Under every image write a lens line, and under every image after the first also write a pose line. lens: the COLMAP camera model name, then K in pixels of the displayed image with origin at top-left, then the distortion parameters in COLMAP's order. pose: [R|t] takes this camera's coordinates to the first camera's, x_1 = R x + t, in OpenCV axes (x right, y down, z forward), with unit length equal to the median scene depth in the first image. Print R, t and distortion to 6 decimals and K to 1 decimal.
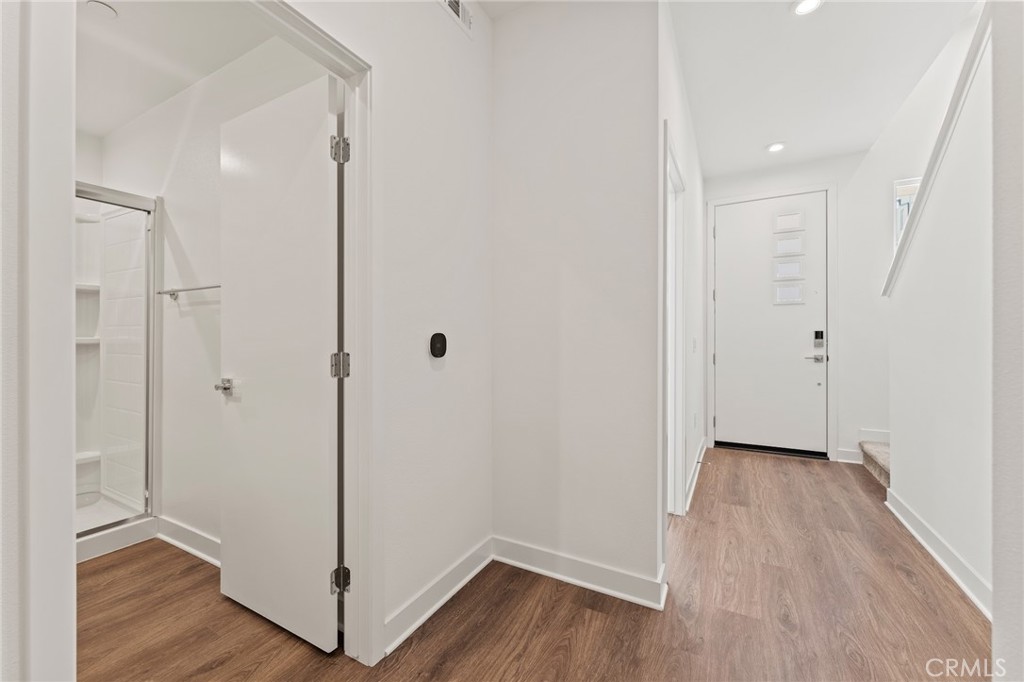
lens RADIAL K [[414.1, 0, 510.2], [0, 414.1, 340.4], [0, 0, 1]] dist [0.001824, 0.000000]
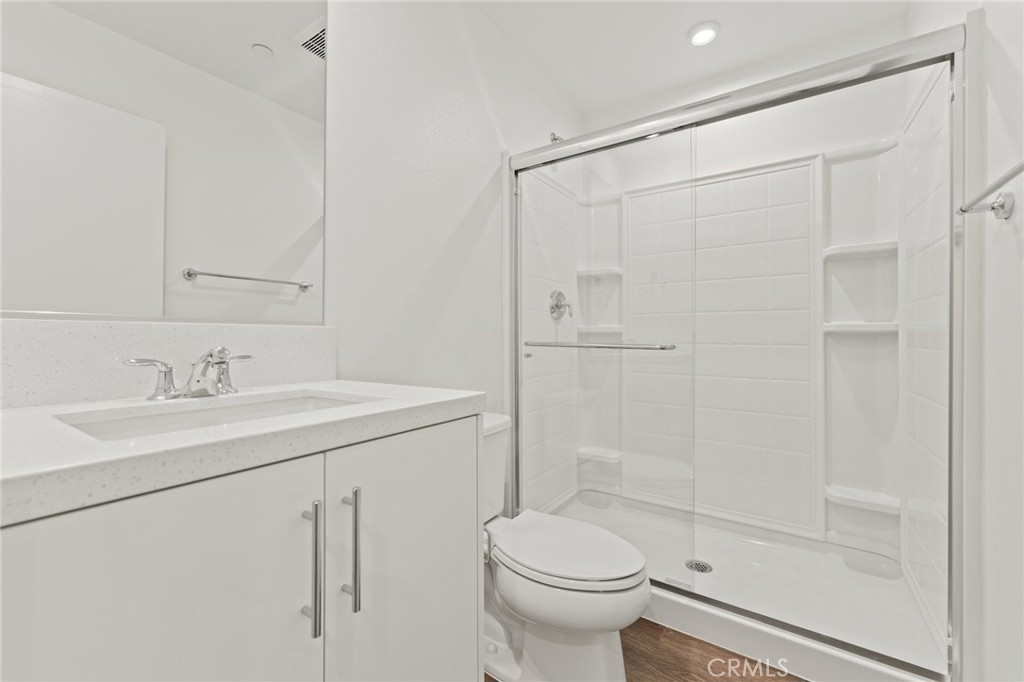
lens RADIAL K [[414.1, 0, 514.4], [0, 414.1, 341.7], [0, 0, 1]] dist [0.001824, 0.000000]
pose [[-0.095421, -0.001927, -0.995435, -0.304242], [0.004860, 0.999985, -0.002401, 0.023119], [0.995425, -0.005067, -0.095410, 0.484694]]
